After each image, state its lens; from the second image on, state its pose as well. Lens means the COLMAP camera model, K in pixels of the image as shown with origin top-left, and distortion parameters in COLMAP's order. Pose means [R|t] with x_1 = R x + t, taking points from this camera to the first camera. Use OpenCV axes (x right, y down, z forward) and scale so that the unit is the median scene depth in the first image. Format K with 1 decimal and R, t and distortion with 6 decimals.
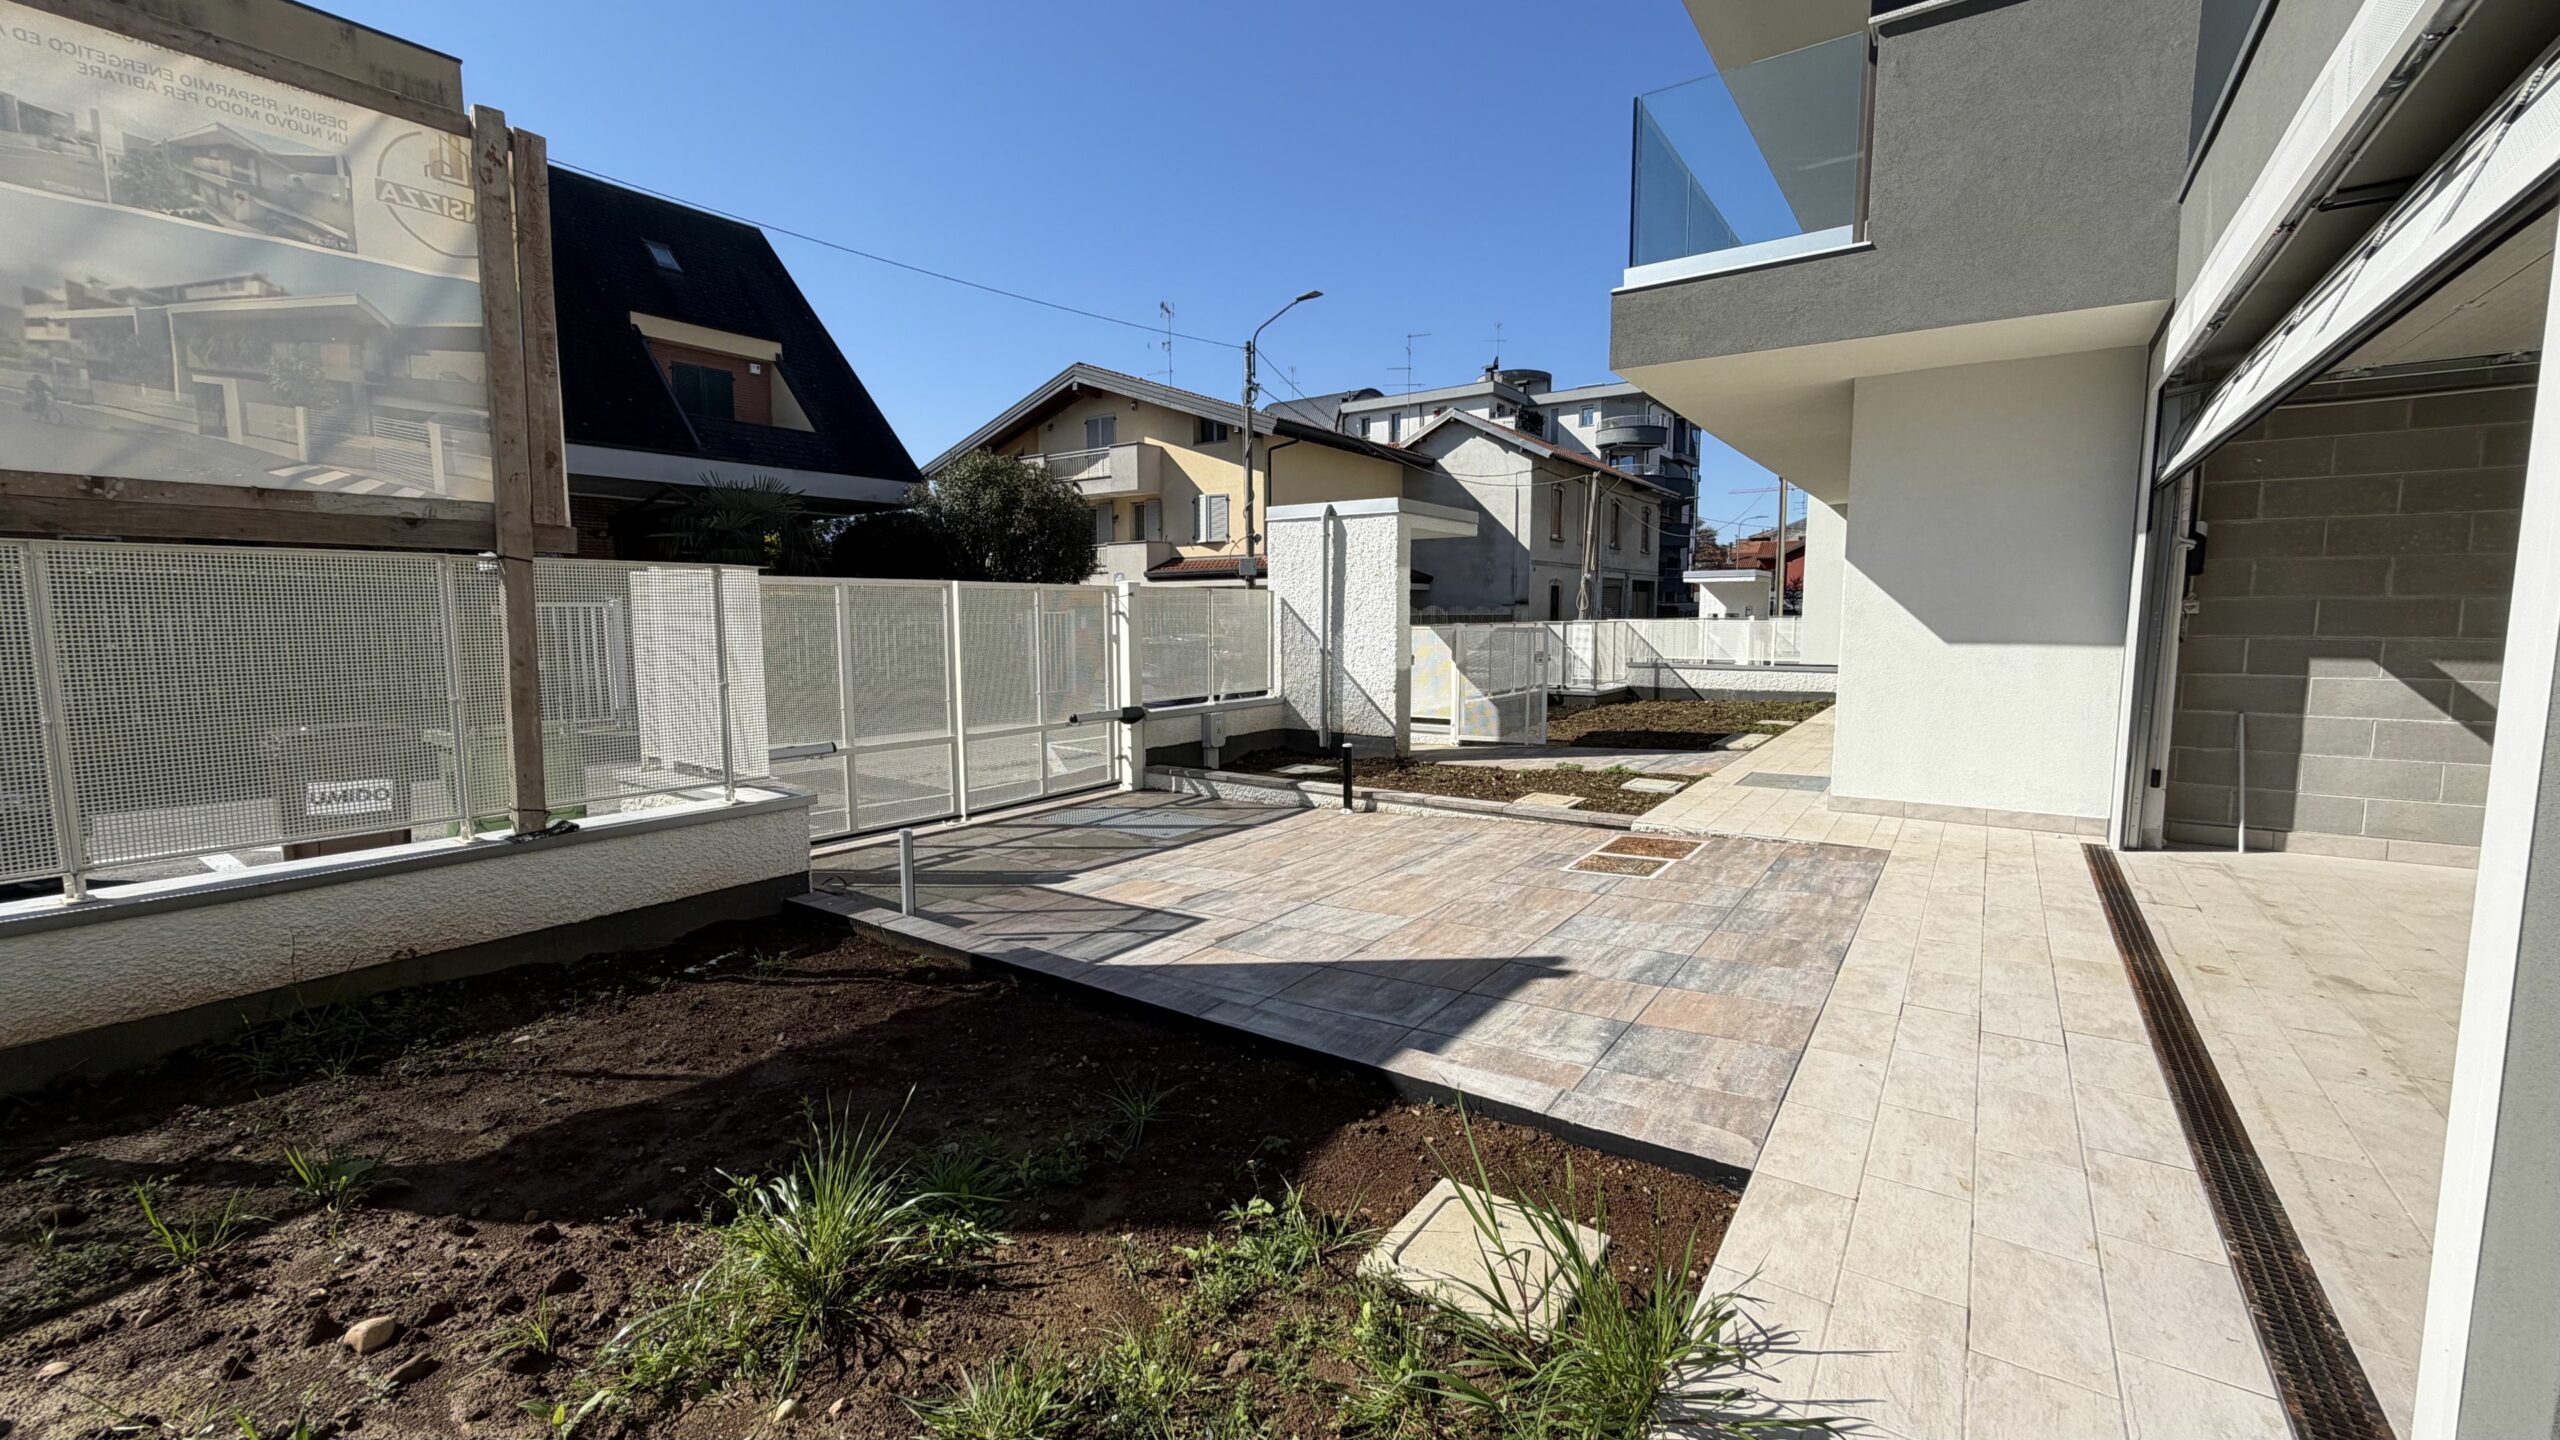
lens RADIAL K [[1015.7, 0, 1268.5], [0, 1015.7, 727.7], [0, 0, 1]] dist [-0.000559, -0.000066]
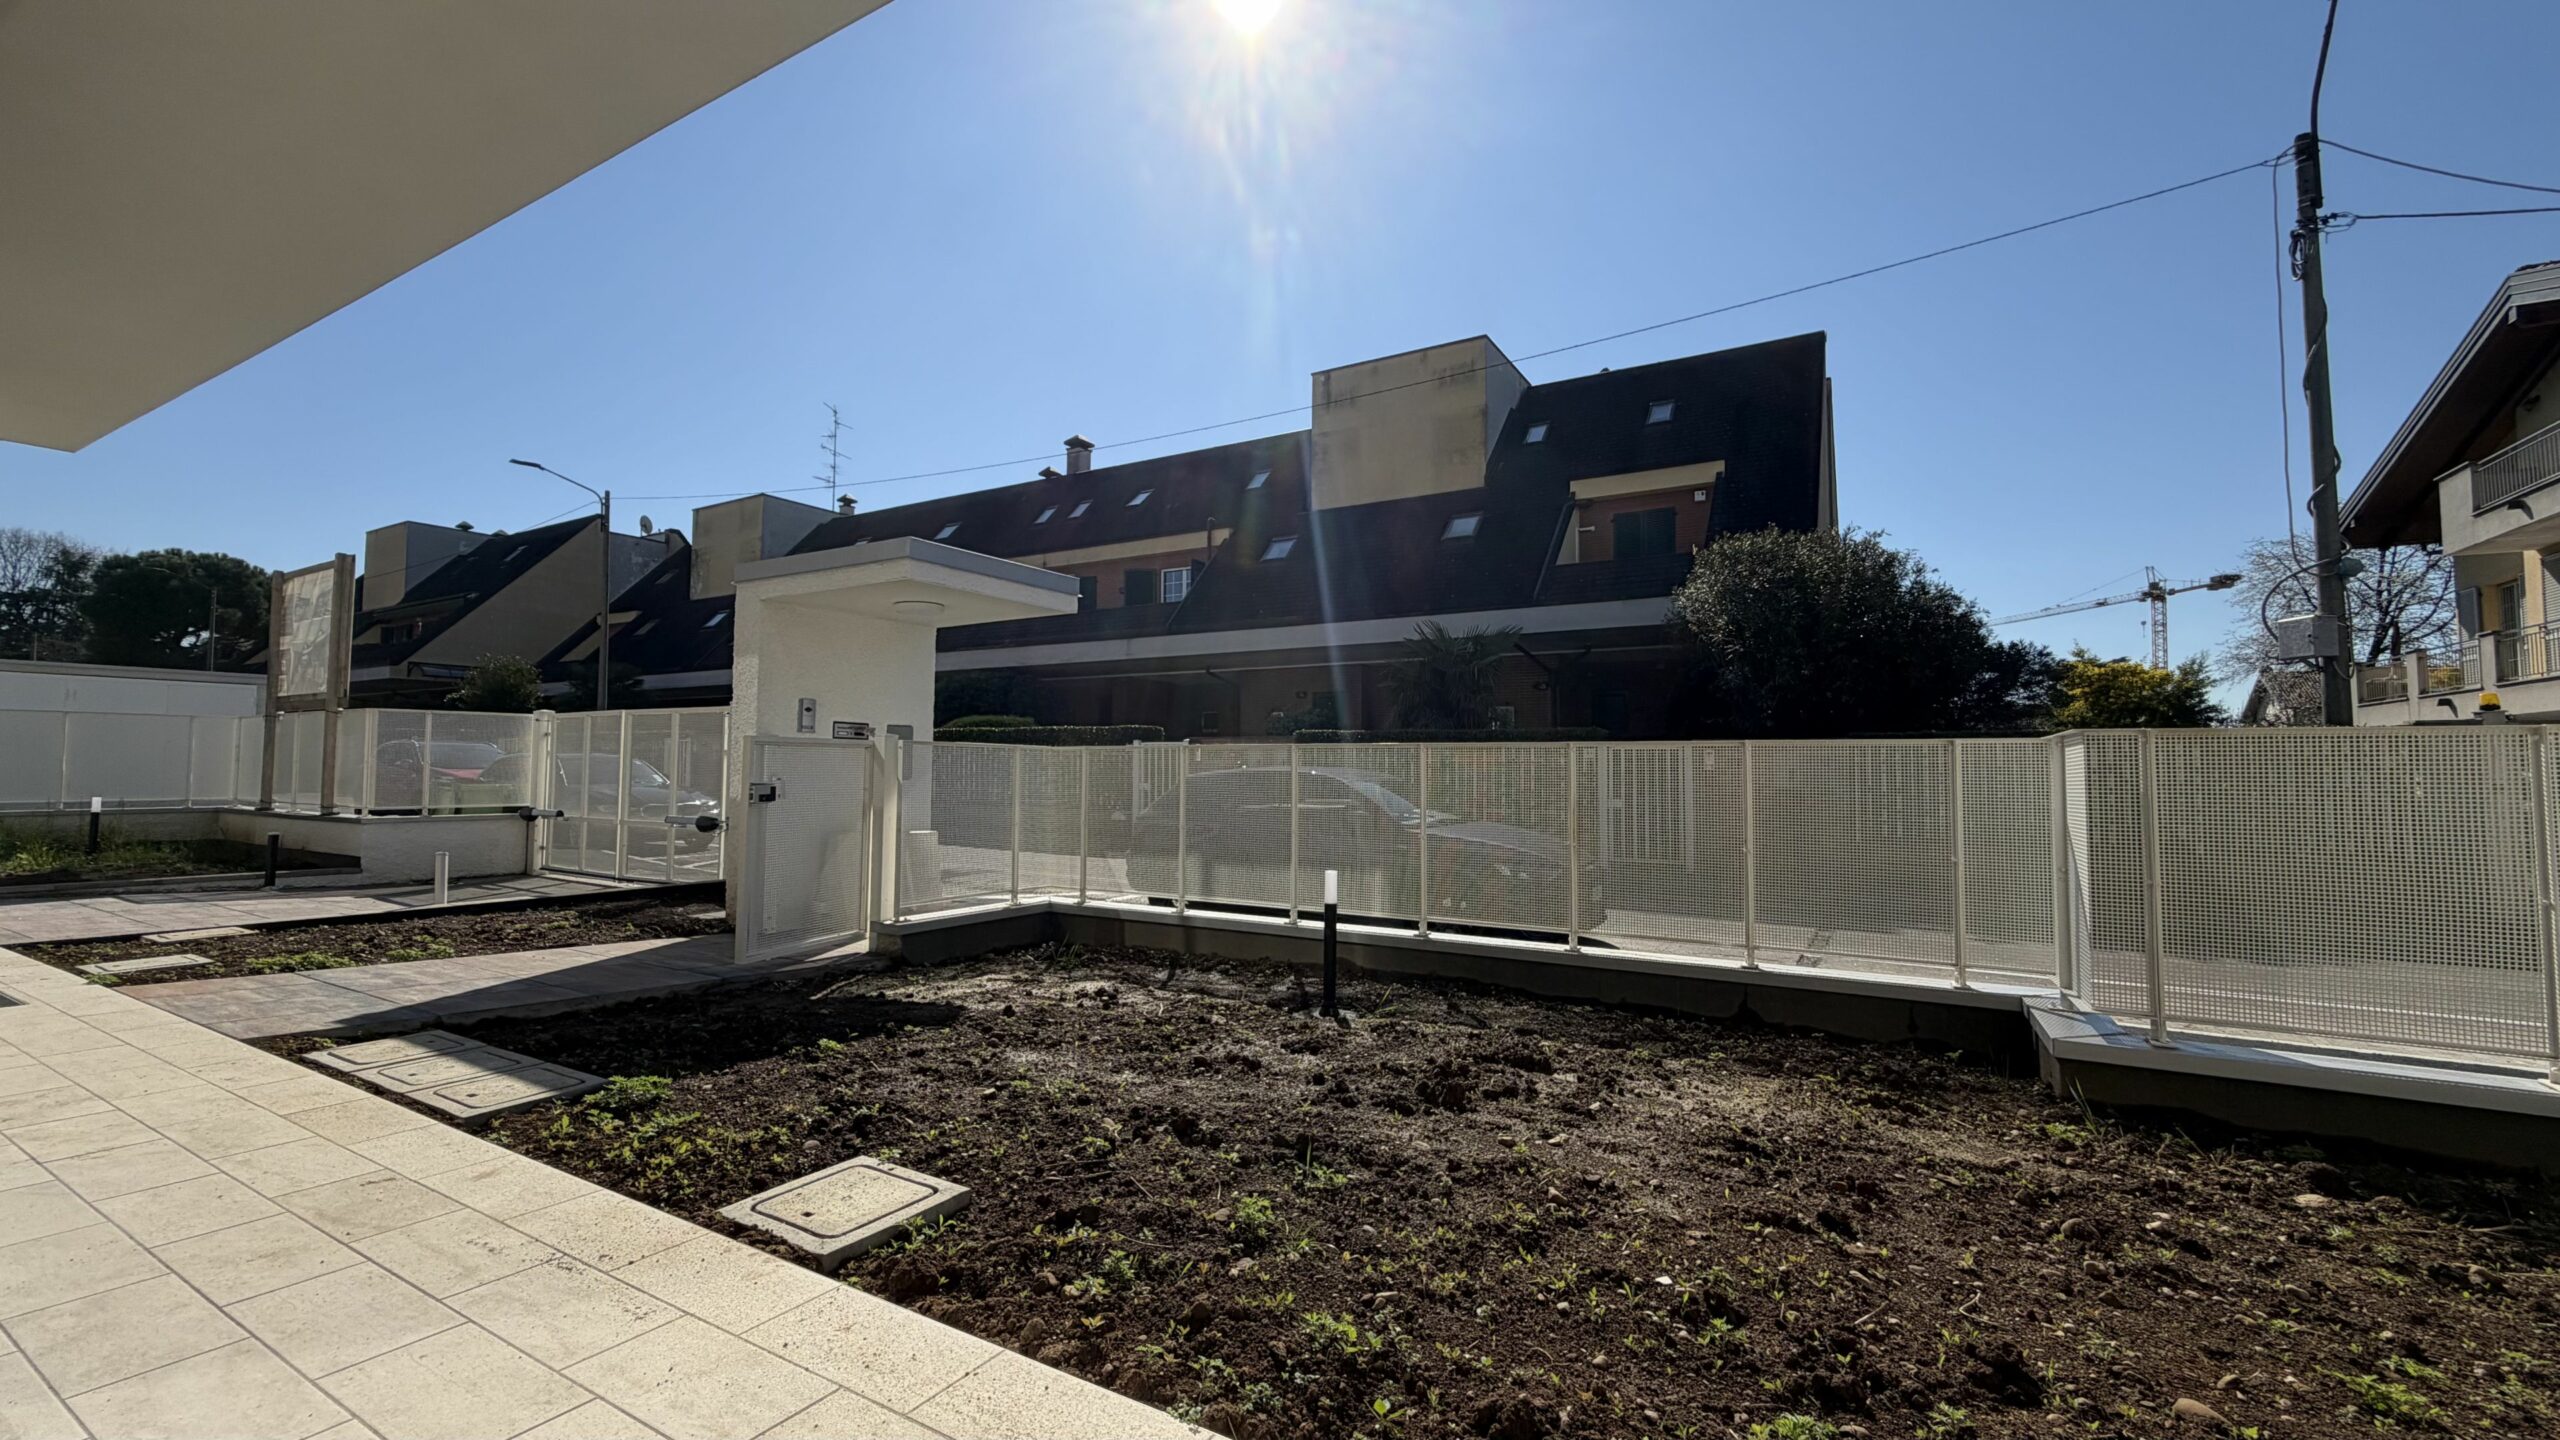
lens RADIAL K [[1015.7, 0, 1278.4], [0, 1015.7, 729.1], [0, 0, 1]] dist [-0.000559, -0.000066]
pose [[0.095494, -0.037565, -0.994721, 0.383577], [-0.104695, 0.993366, -0.047565, -0.052099], [0.989909, 0.108684, 0.090927, 0.547478]]
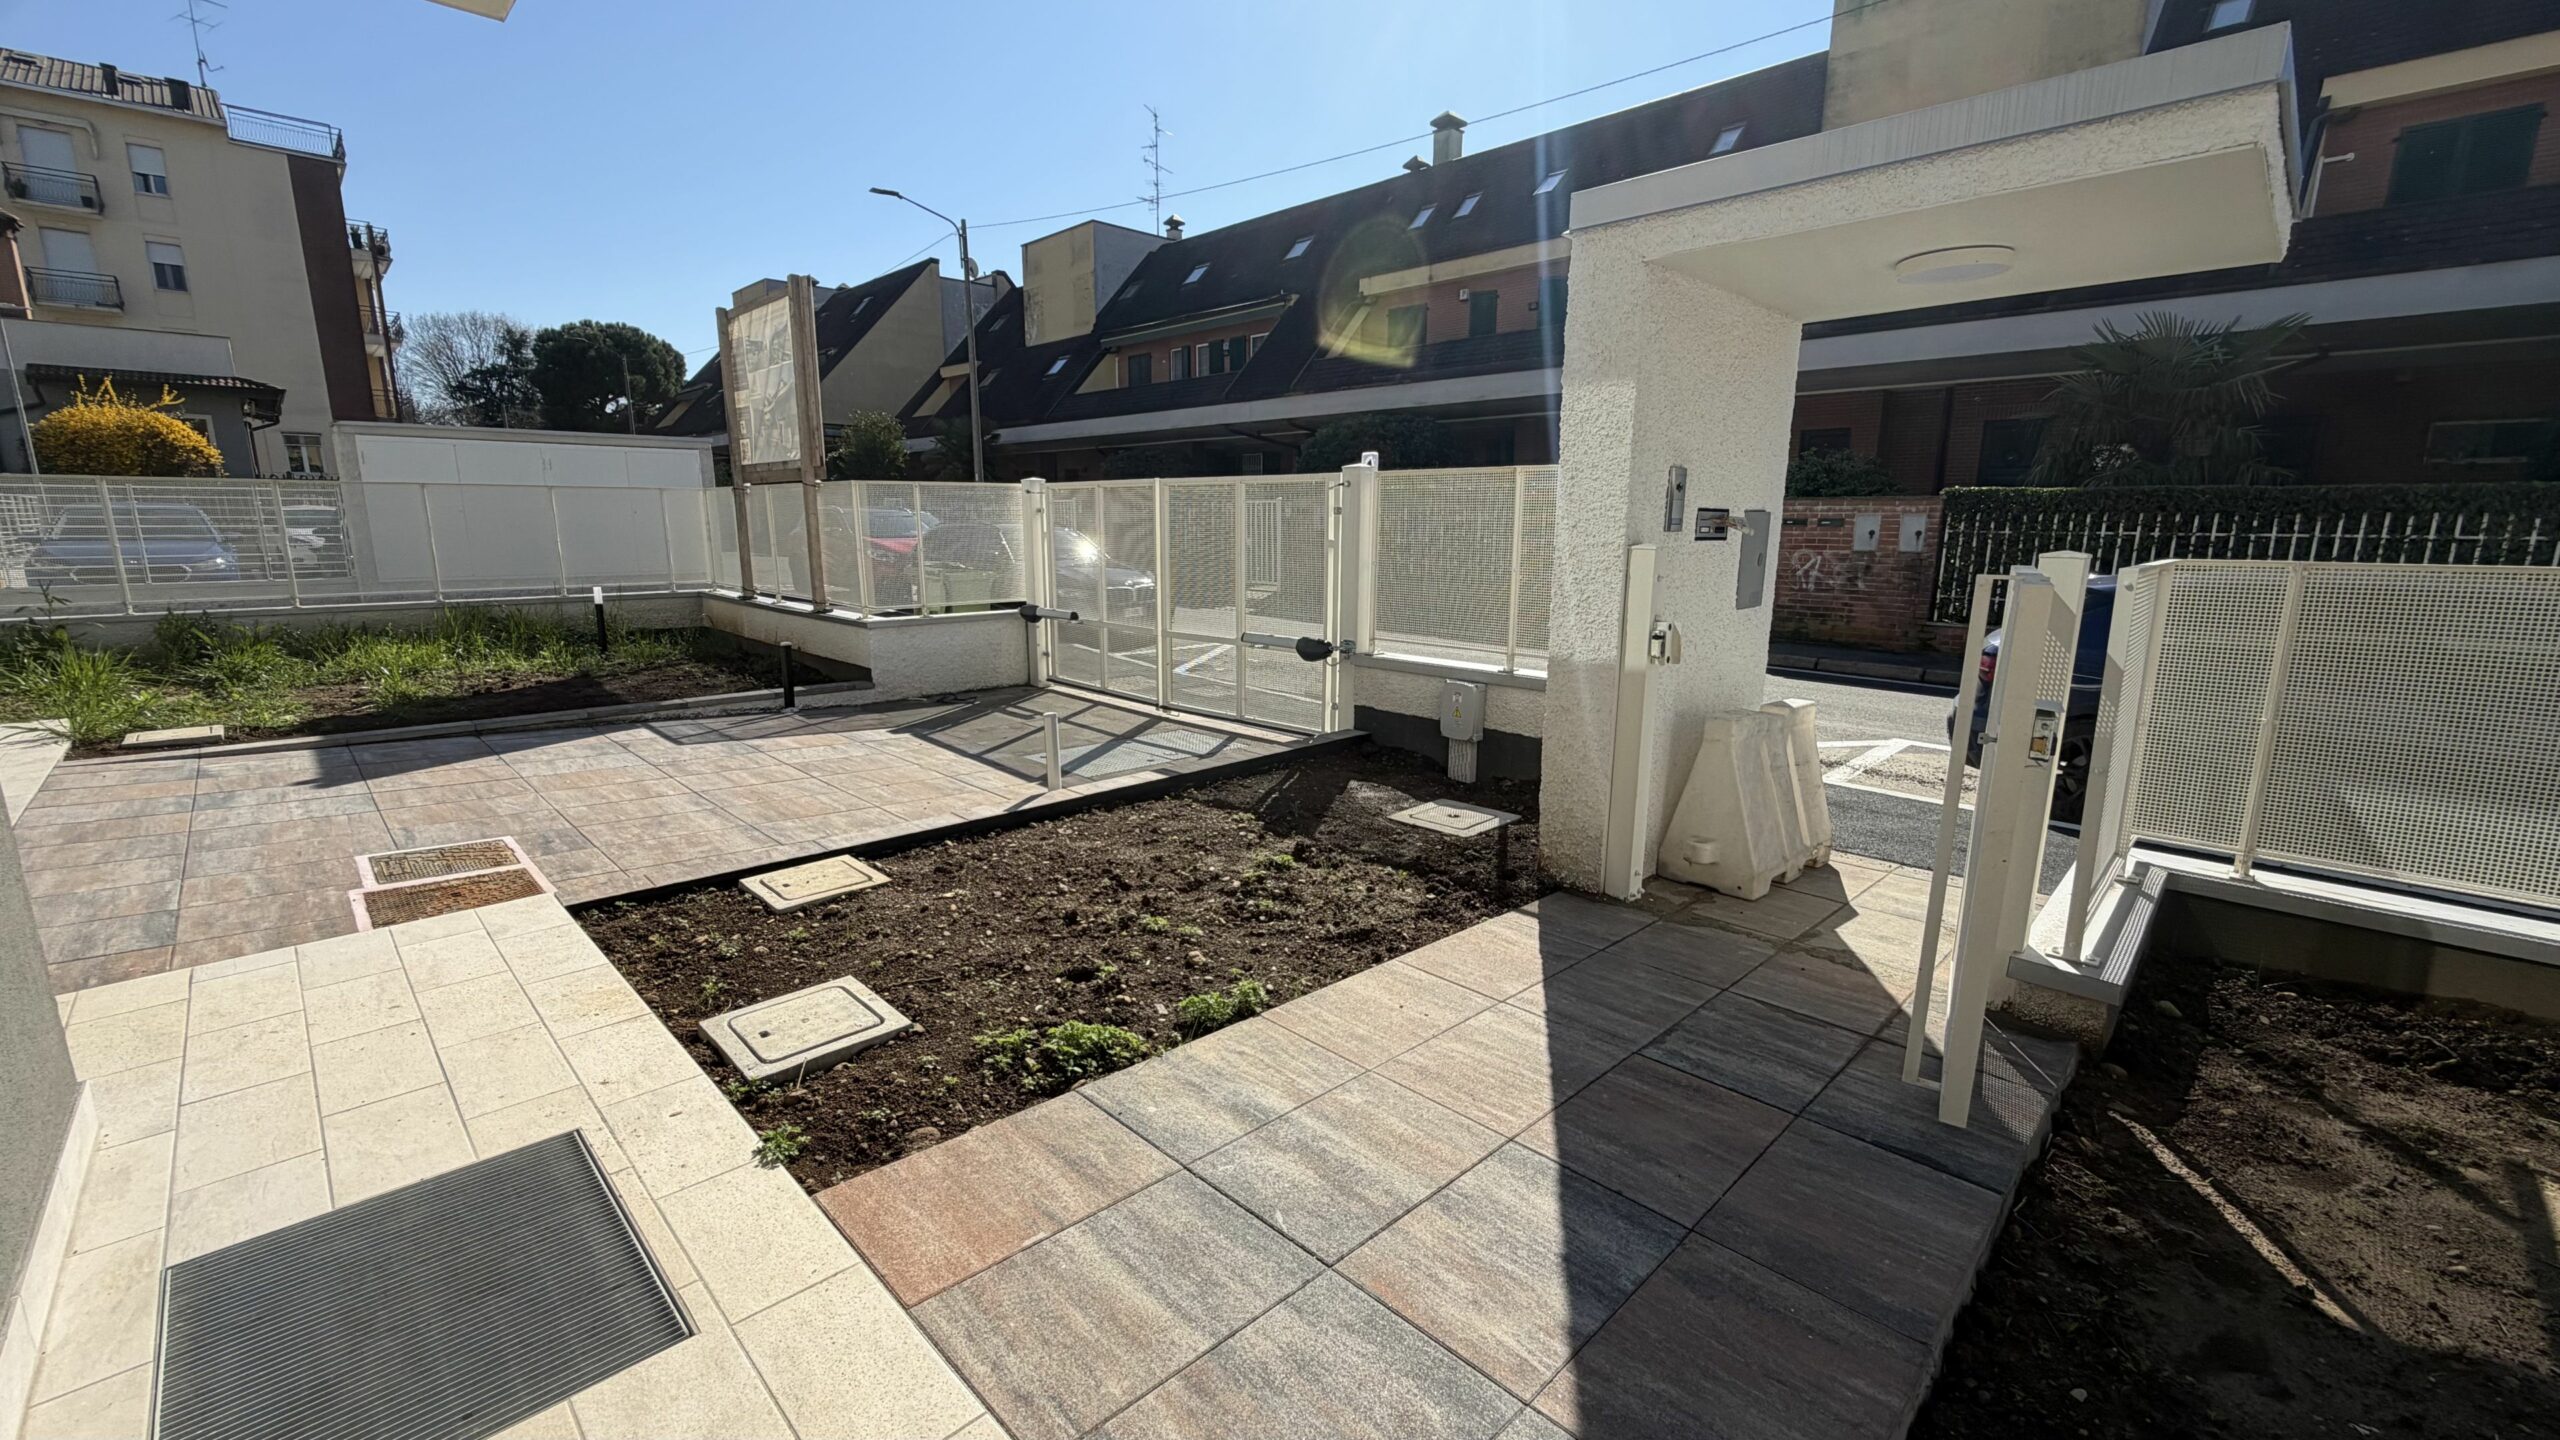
lens RADIAL K [[1015.7, 0, 1275.0], [0, 1015.7, 722.8], [0, 0, 1]] dist [-0.000559, -0.000066]
pose [[-0.161463, 0.198183, -0.966774, 0.303168], [-0.100687, 0.971208, 0.215908, -0.050842], [0.981729, 0.132203, -0.136860, 0.463873]]
